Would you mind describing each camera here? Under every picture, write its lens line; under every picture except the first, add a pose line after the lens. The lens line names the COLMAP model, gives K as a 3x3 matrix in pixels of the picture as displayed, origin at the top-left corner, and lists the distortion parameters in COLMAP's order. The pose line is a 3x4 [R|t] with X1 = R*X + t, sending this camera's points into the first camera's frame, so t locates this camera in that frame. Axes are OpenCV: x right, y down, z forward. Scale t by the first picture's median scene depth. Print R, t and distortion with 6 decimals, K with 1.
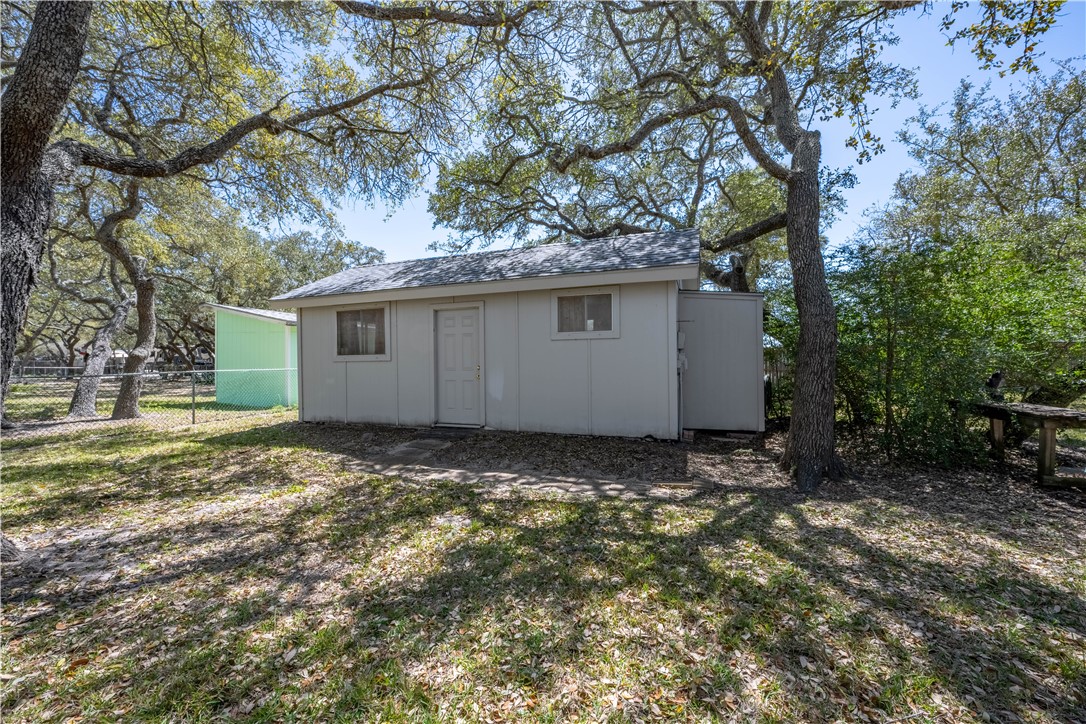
lens RADIAL K [[438.8, 0, 550.9], [0, 438.8, 368.0], [0, 0, 1]] dist [-0.000844, -0.000056]
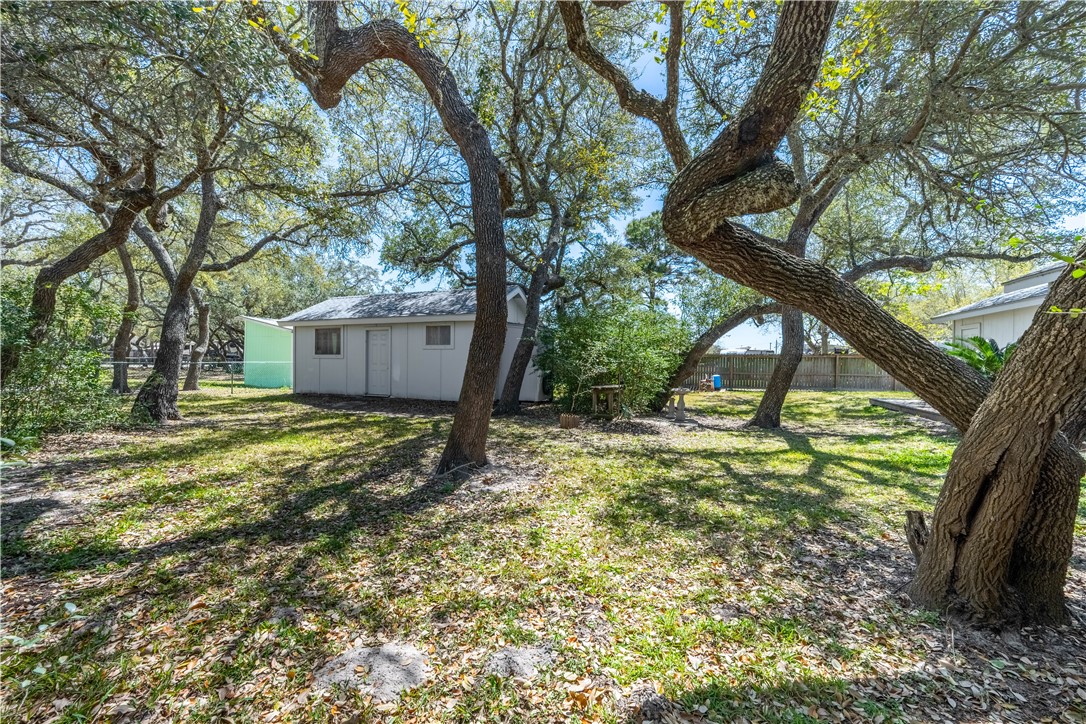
lens RADIAL K [[438.8, 0, 550.9], [0, 438.8, 368.0], [0, 0, 1]] dist [-0.000844, -0.000056]
pose [[0.999052, 0.021008, -0.038139, 0.406408], [-0.020943, 0.999778, 0.002086, 0.000513], [0.038175, -0.001285, 0.999270, -0.552199]]
